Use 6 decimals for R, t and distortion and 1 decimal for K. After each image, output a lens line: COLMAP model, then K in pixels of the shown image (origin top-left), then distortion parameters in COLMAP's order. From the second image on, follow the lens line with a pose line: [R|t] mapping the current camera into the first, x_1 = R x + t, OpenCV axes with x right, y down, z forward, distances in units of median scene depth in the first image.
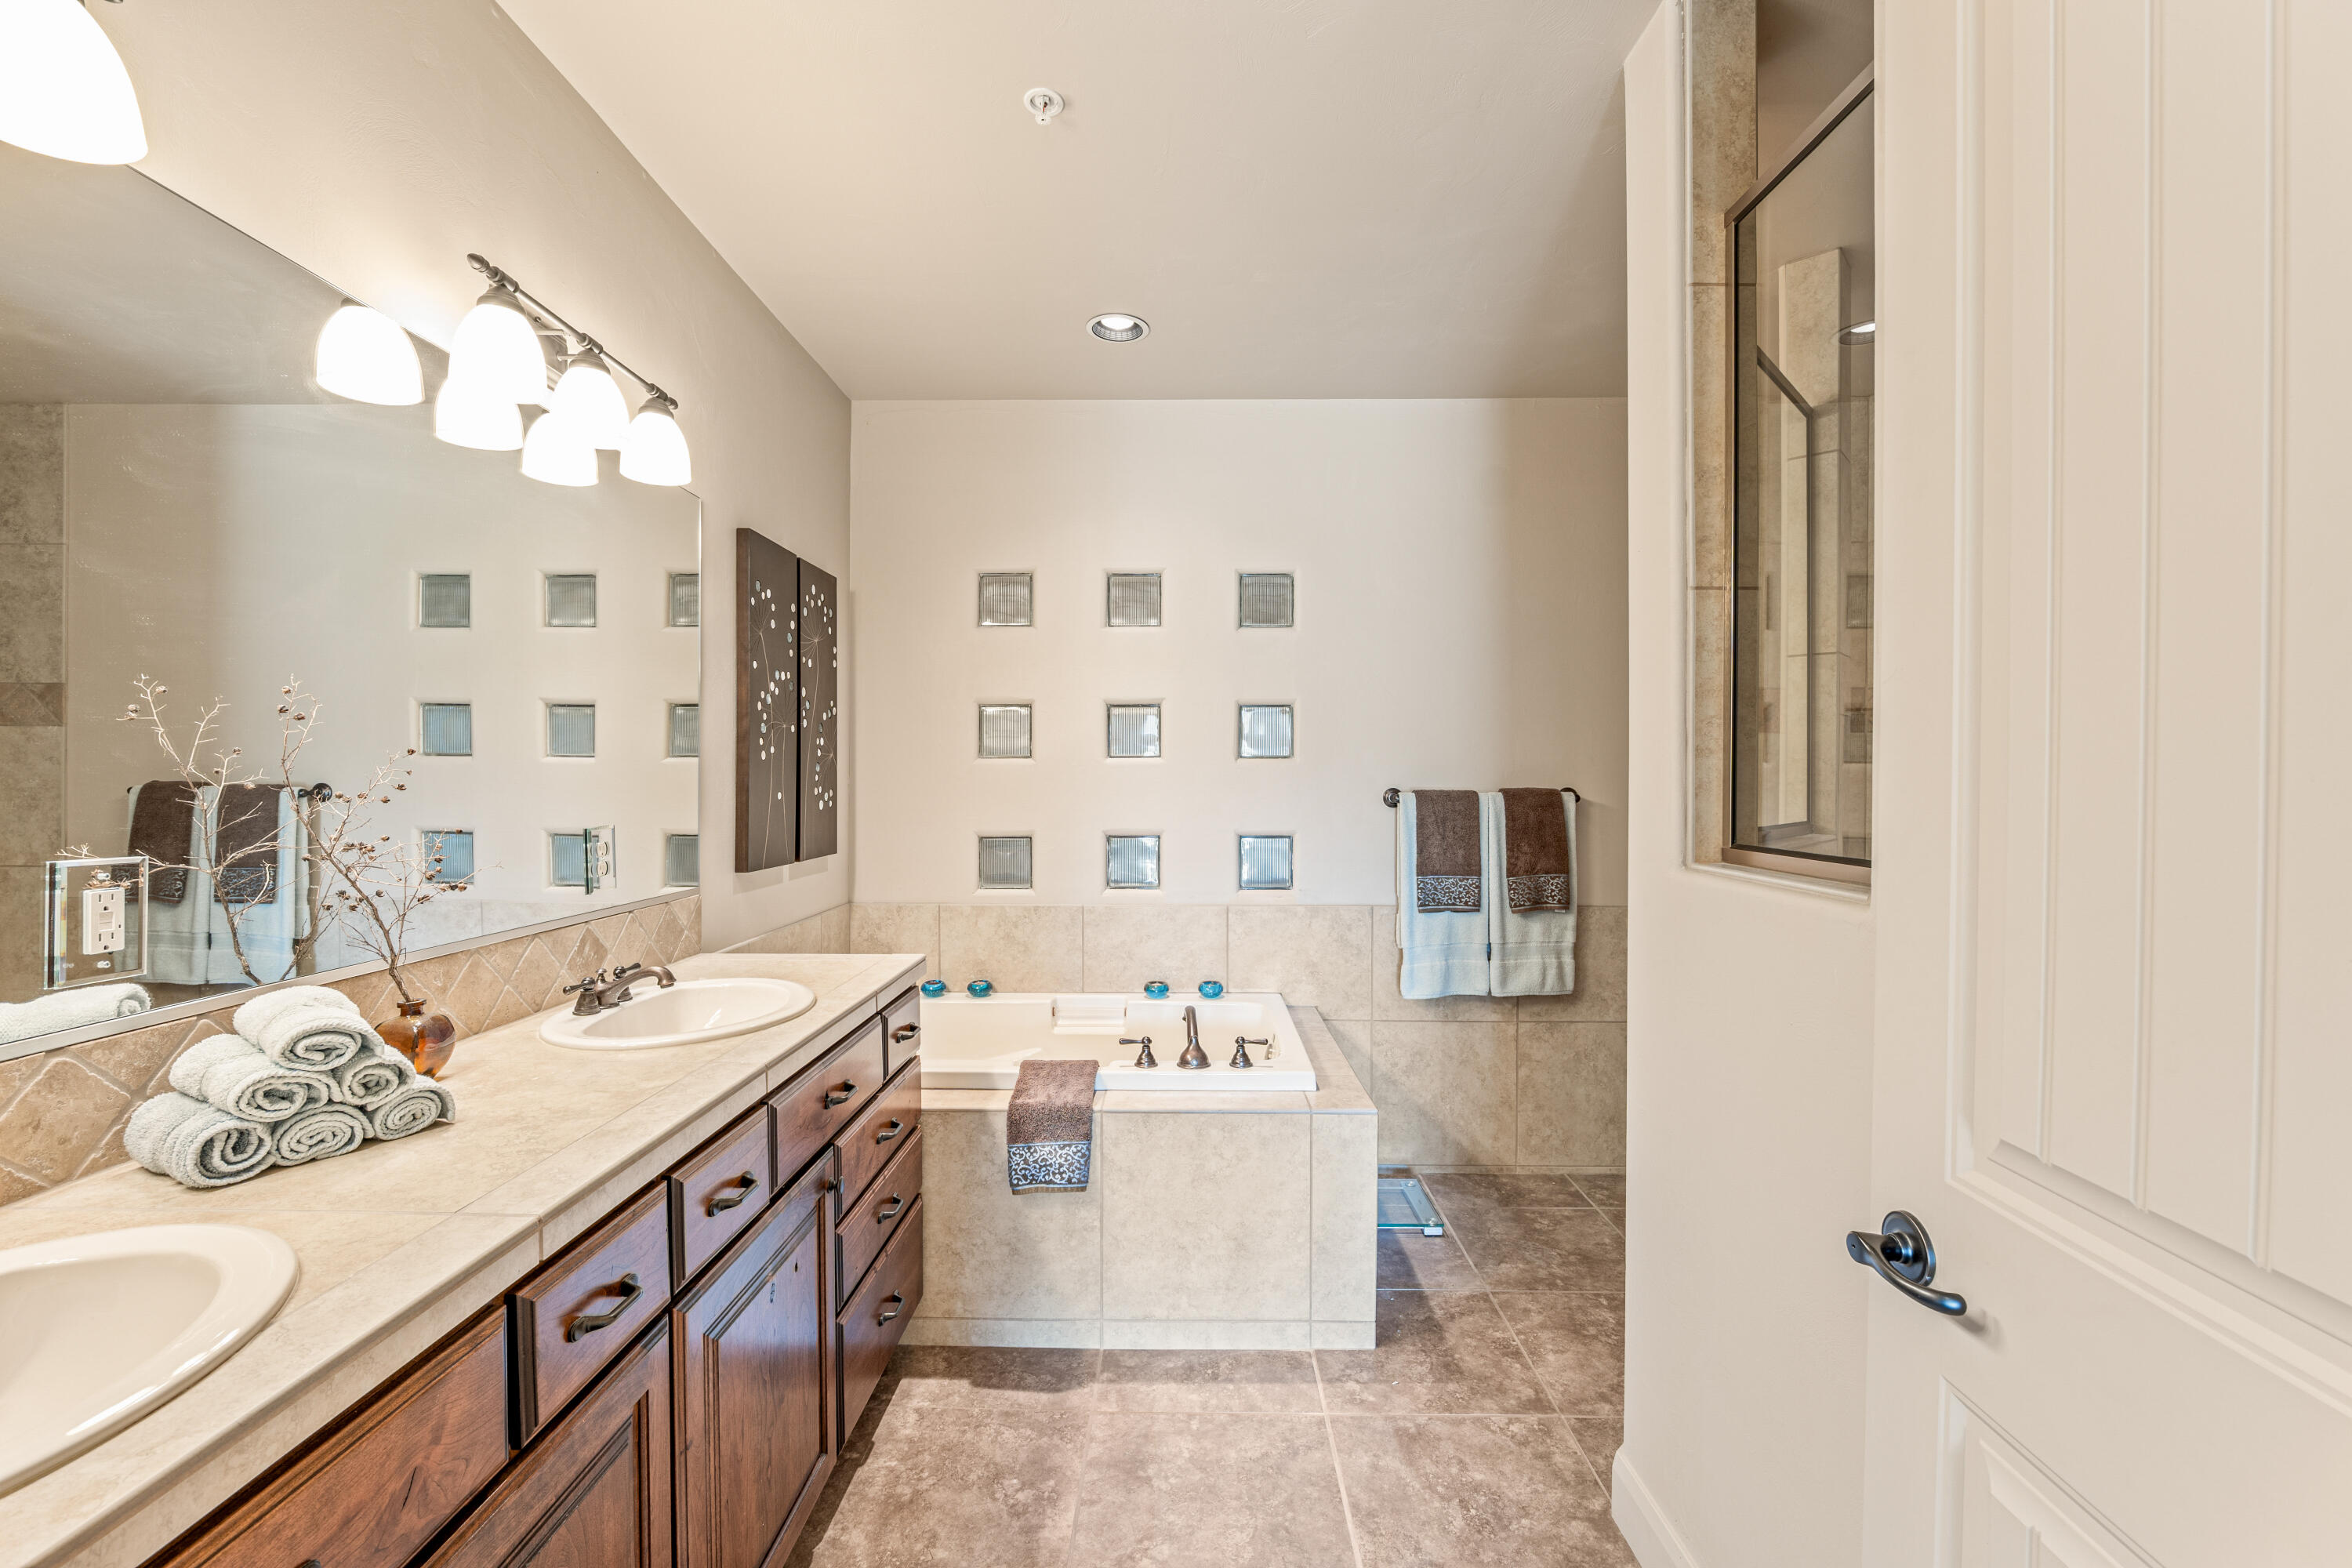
lens RADIAL K [[985.1, 0, 1174.4], [0, 985.1, 784.9], [0, 0, 1]] dist [-0.011531, 0.000087]
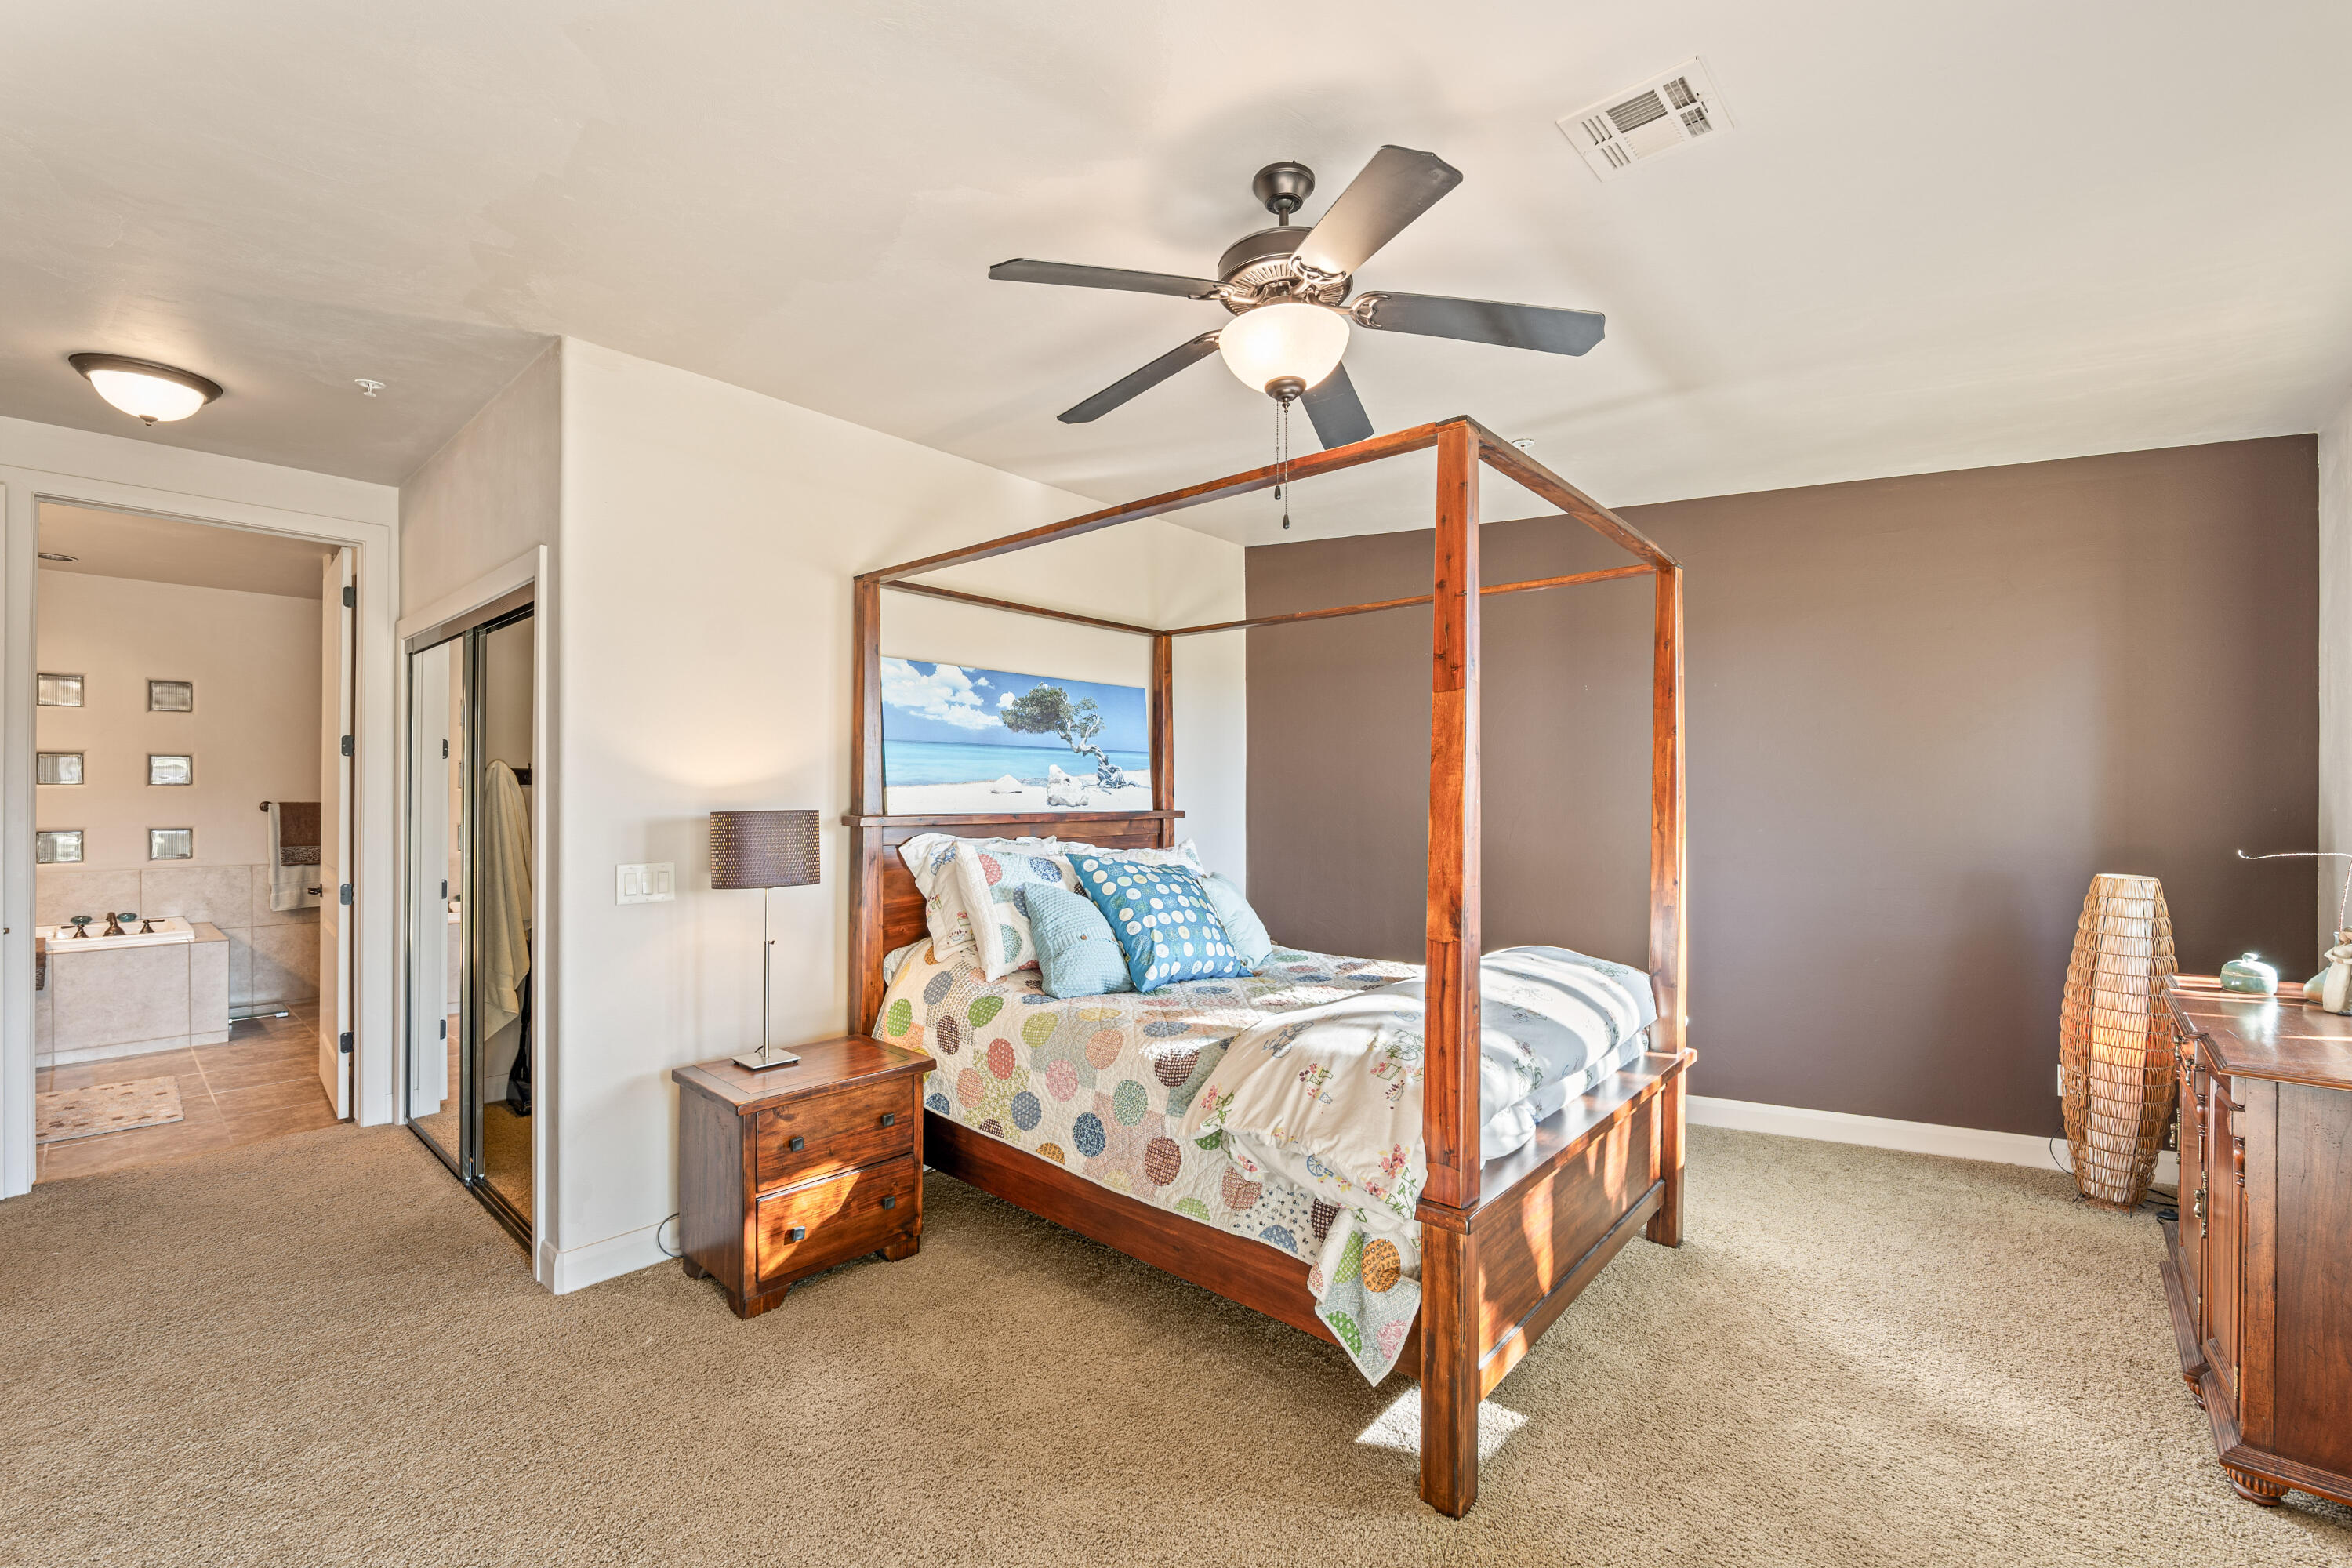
lens RADIAL K [[985.1, 0, 1175.4], [0, 985.1, 803.7], [0, 0, 1]] dist [-0.011531, 0.000087]
pose [[0.655825, -0.004546, 0.754900, -0.044293], [0.003755, 0.999989, 0.002760, 0.009384], [-0.754904, 0.001024, 0.655835, -1.552862]]
